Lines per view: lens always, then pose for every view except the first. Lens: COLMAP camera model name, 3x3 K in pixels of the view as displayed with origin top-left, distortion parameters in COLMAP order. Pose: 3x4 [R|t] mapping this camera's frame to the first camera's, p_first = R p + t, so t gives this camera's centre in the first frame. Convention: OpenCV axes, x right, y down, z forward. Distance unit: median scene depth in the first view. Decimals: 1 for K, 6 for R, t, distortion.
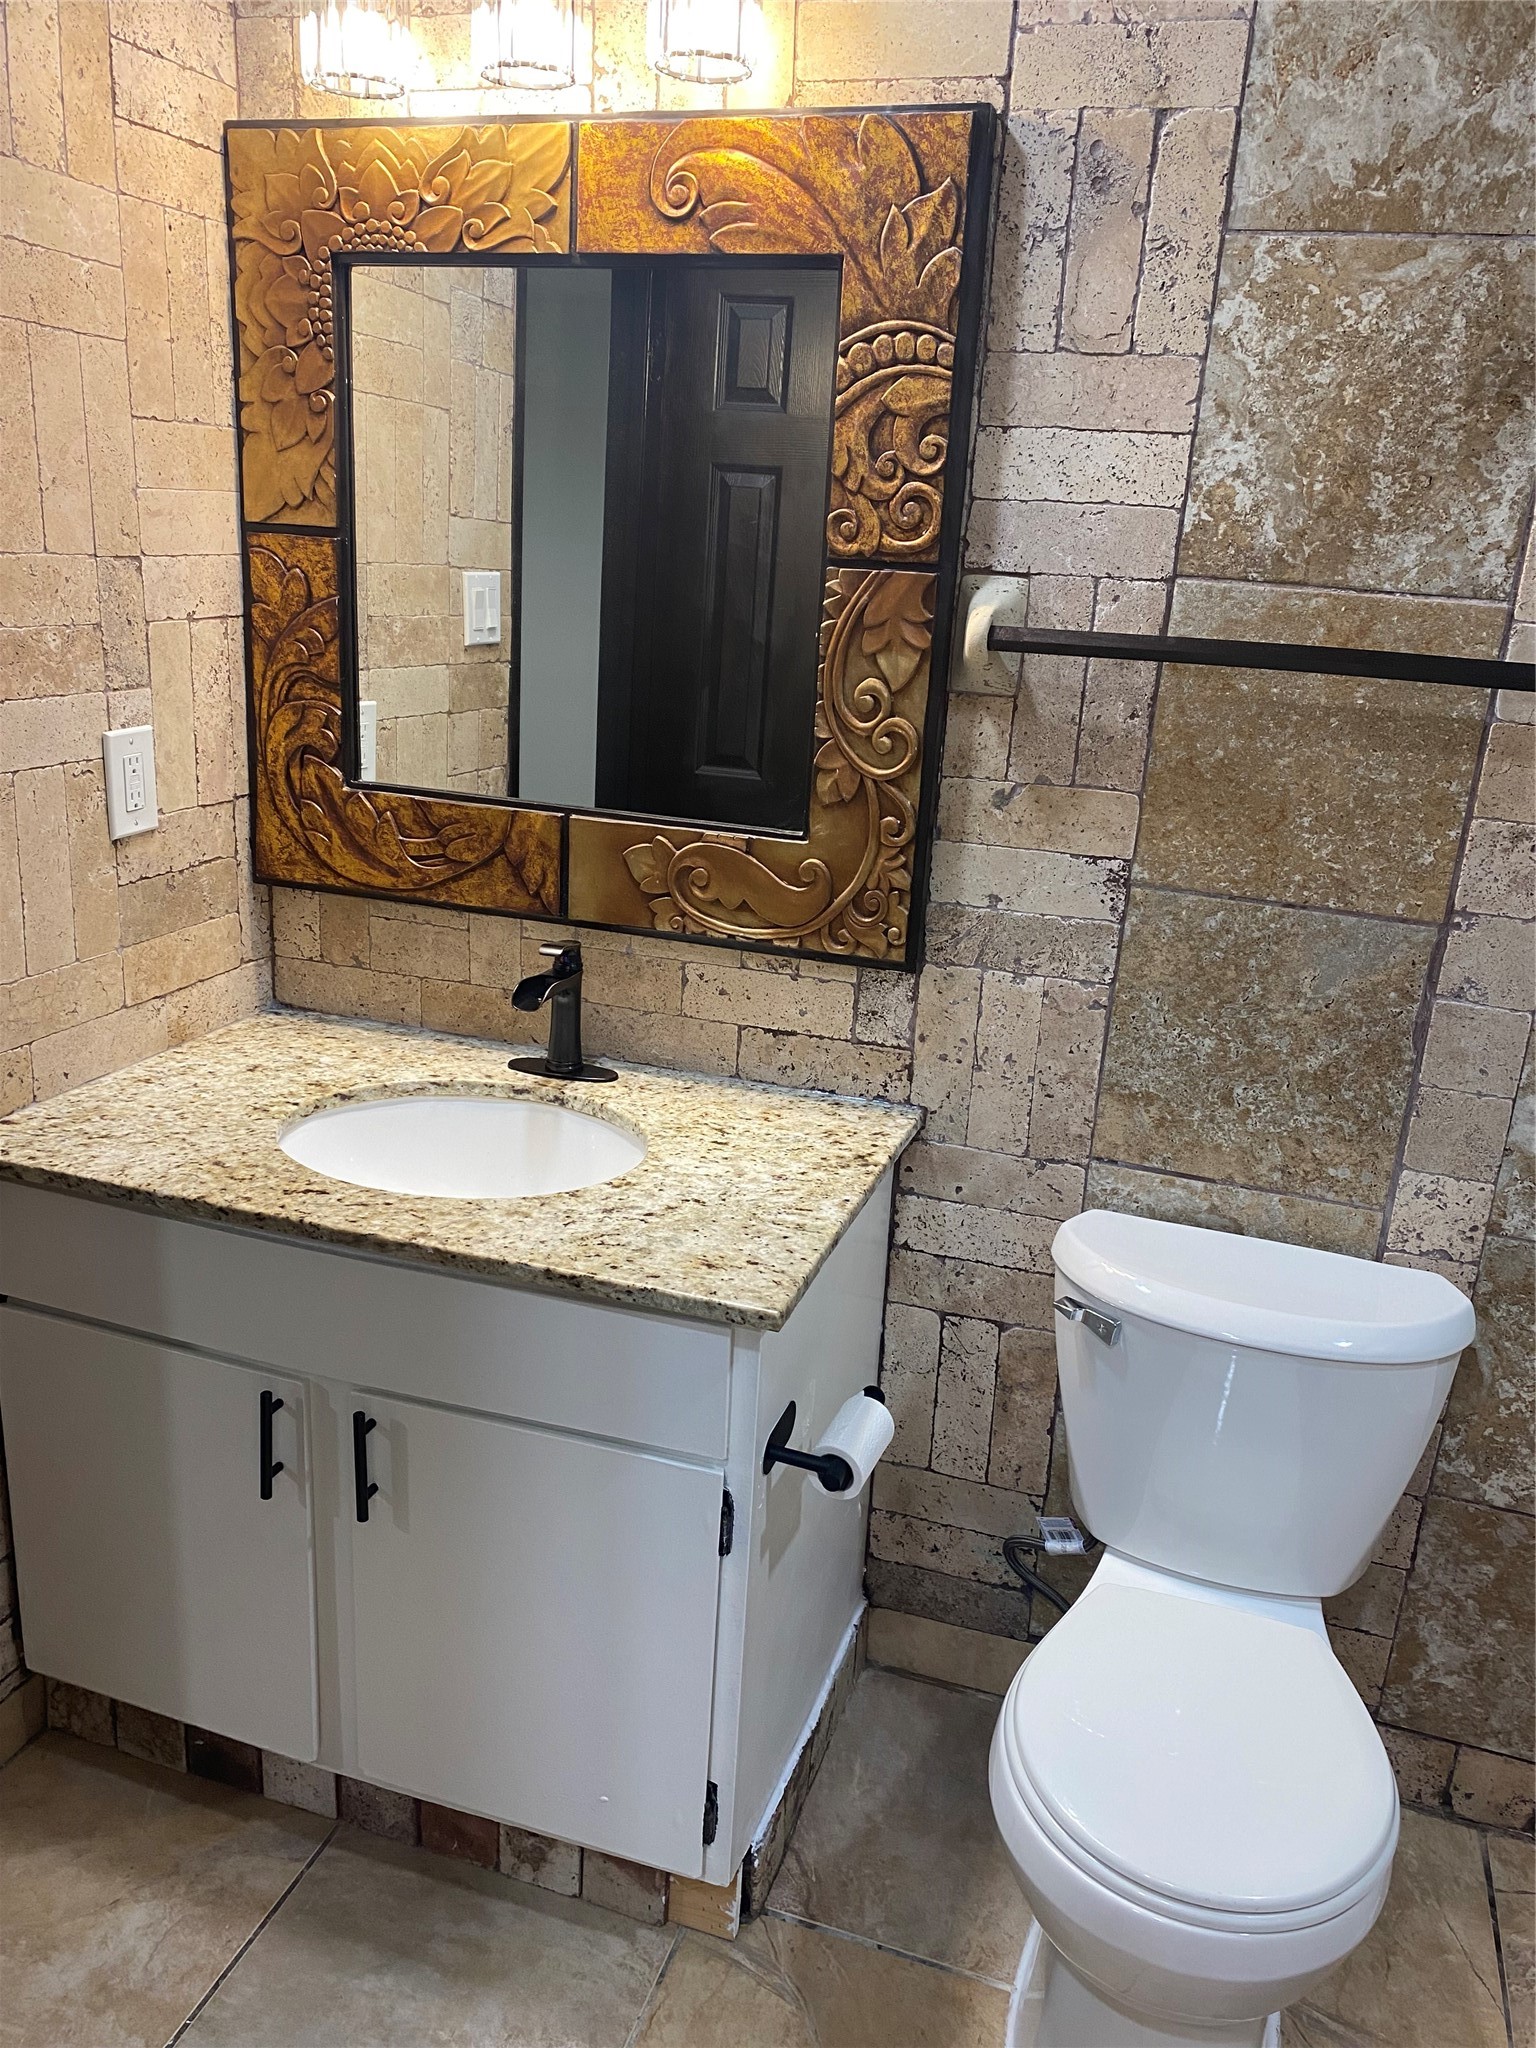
lens RADIAL K [[1523.0, 0, 769.0], [0, 1523.0, 1032.1], [0, 0, 1]] dist [0.007793, -0.003517]
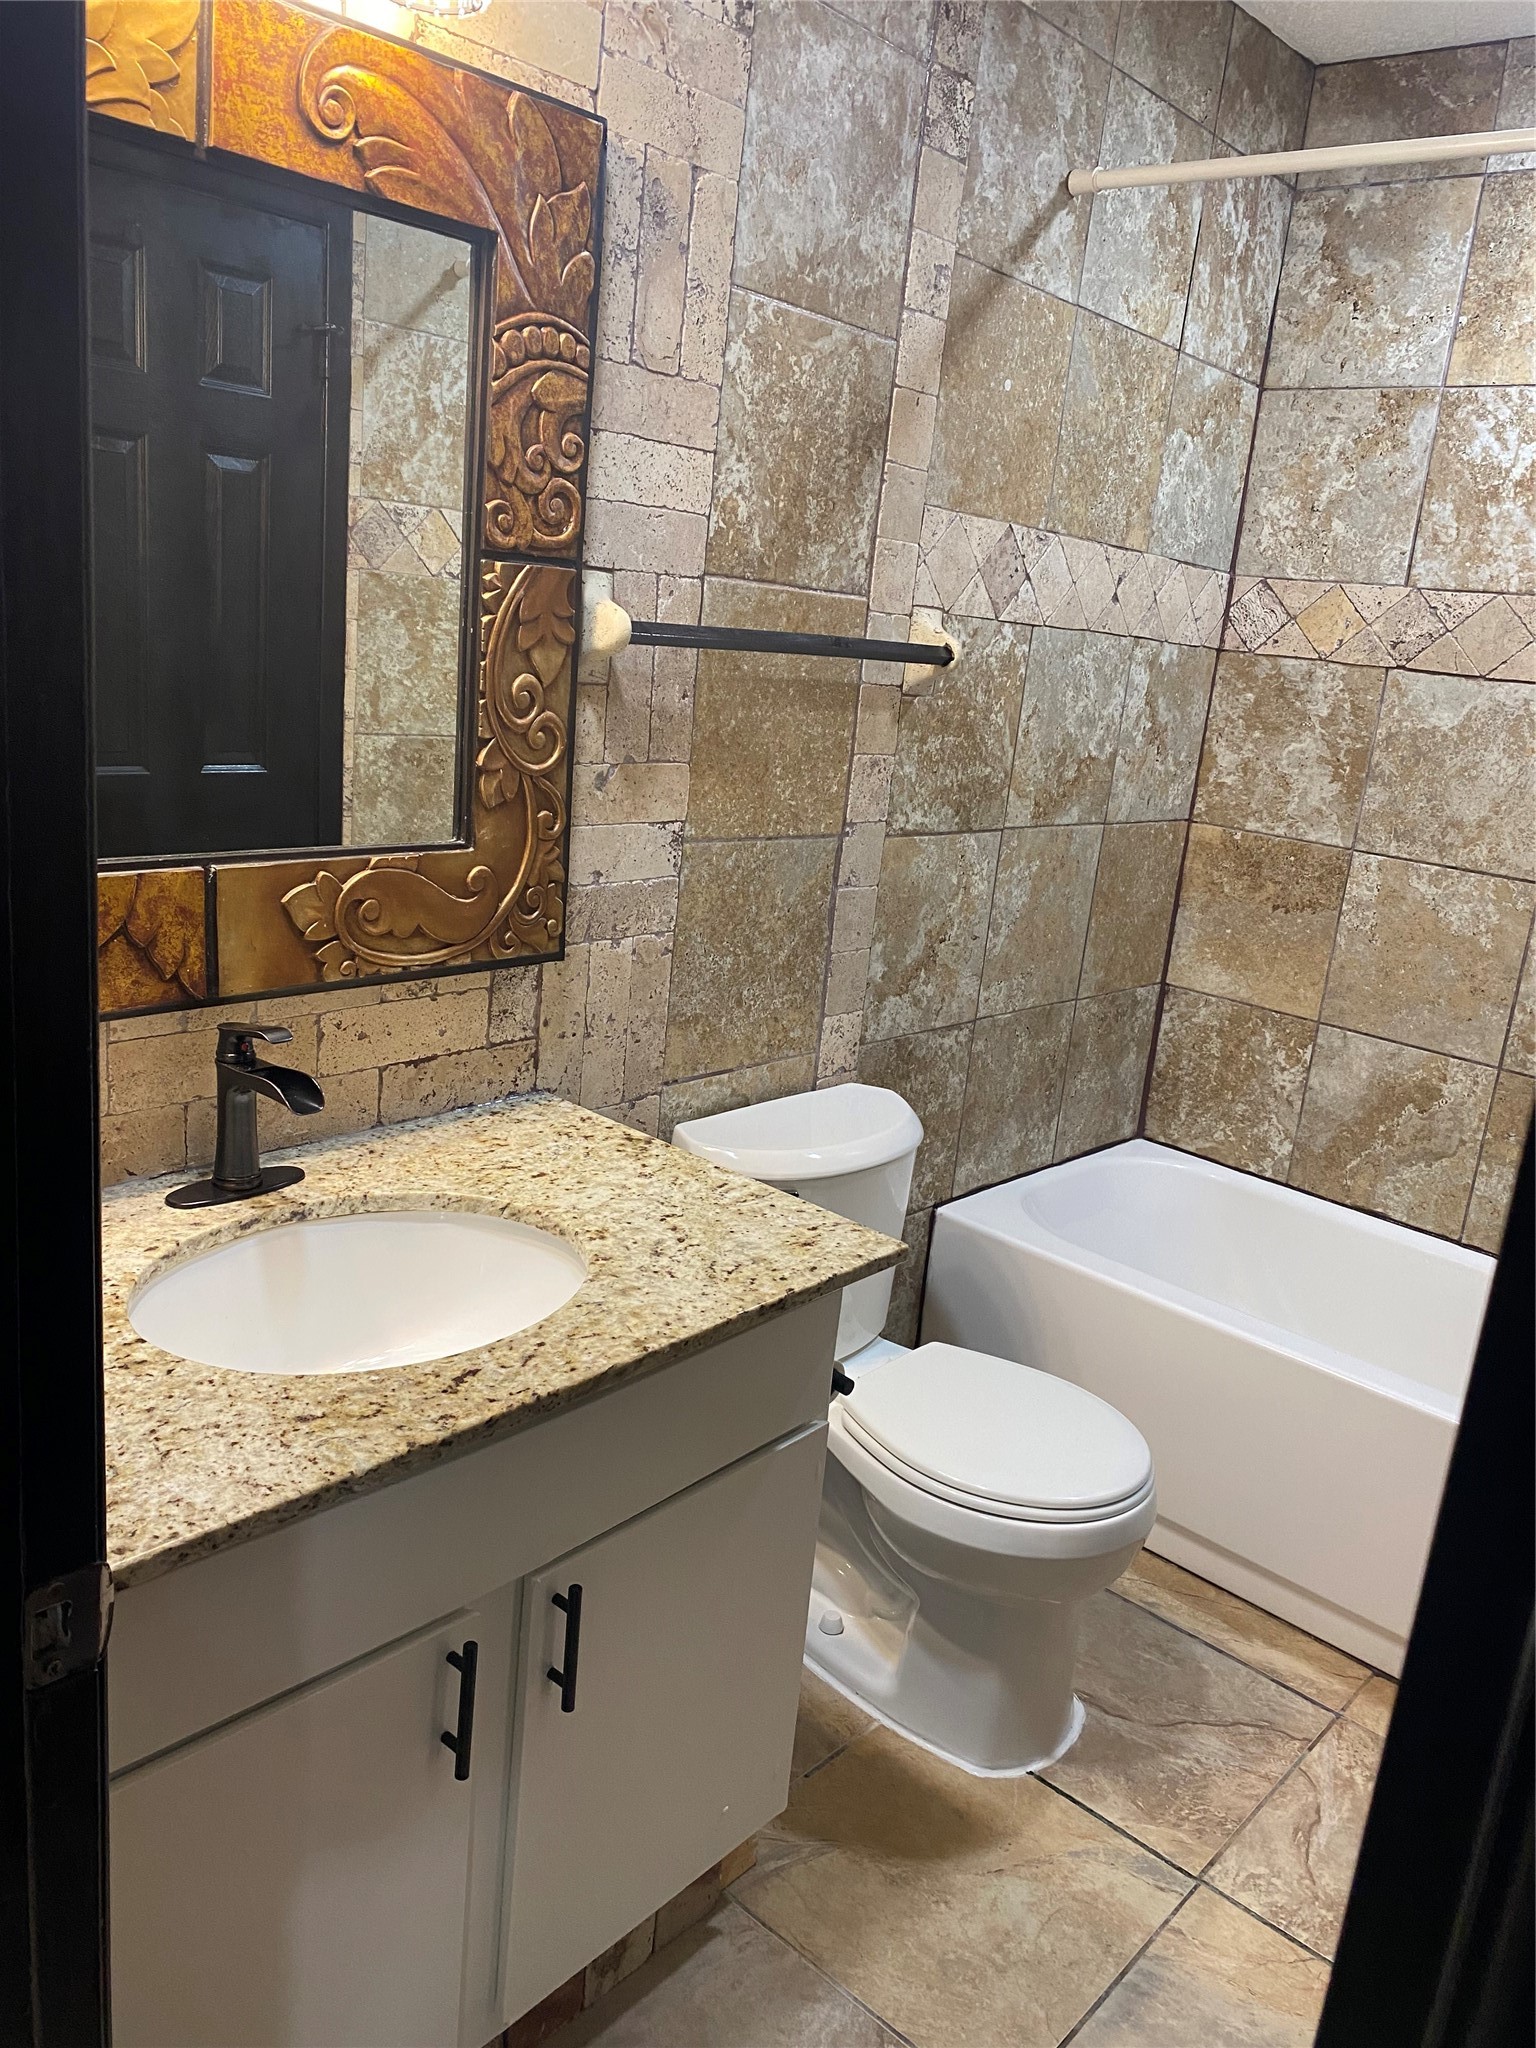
lens RADIAL K [[1556.7, 0, 768.0], [0, 1556.7, 1024.0], [0, 0, 1]] dist [0.030558, -0.021708]
pose [[0.416236, -0.256522, 0.872321, -0.842291], [0.206118, 0.961023, 0.184256, -0.176844], [-0.885586, 0.103107, 0.452886, 0.449118]]
